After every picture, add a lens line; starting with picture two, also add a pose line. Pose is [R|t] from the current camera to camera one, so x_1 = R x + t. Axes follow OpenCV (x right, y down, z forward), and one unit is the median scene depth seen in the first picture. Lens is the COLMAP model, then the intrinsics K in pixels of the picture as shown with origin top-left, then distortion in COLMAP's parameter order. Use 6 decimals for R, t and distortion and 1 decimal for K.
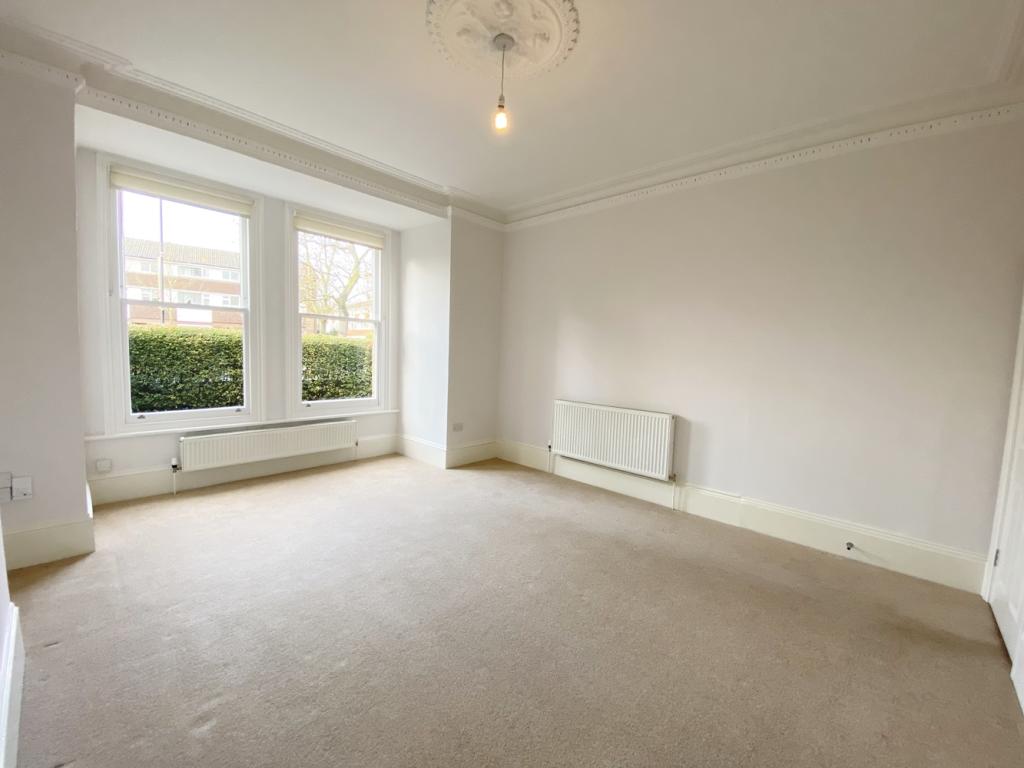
lens RADIAL K [[415.8, 0, 511.1], [0, 415.8, 386.4], [0, 0, 1]] dist [0.007806, -0.006020]
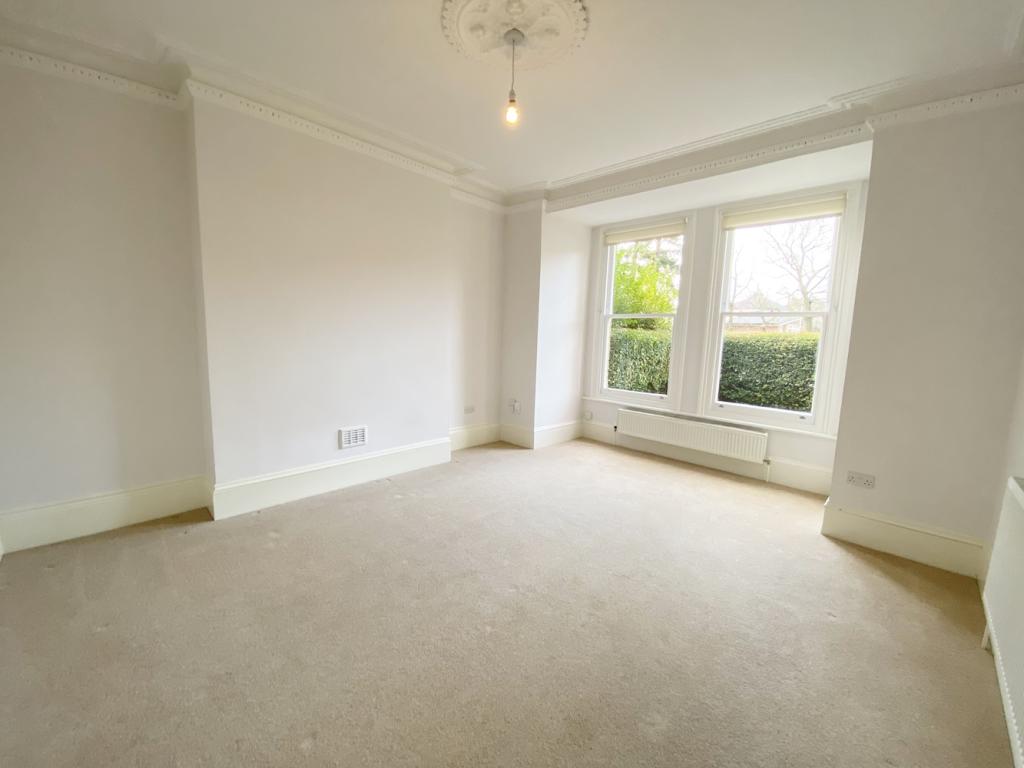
lens RADIAL K [[415.8, 0, 510.7], [0, 415.8, 383.6], [0, 0, 1]] dist [0.007806, -0.006020]
pose [[-0.026163, 0.085527, -0.995992, 0.501450], [-0.123702, 0.988399, 0.088124, -0.031711], [0.991974, 0.125512, -0.015280, 0.515611]]
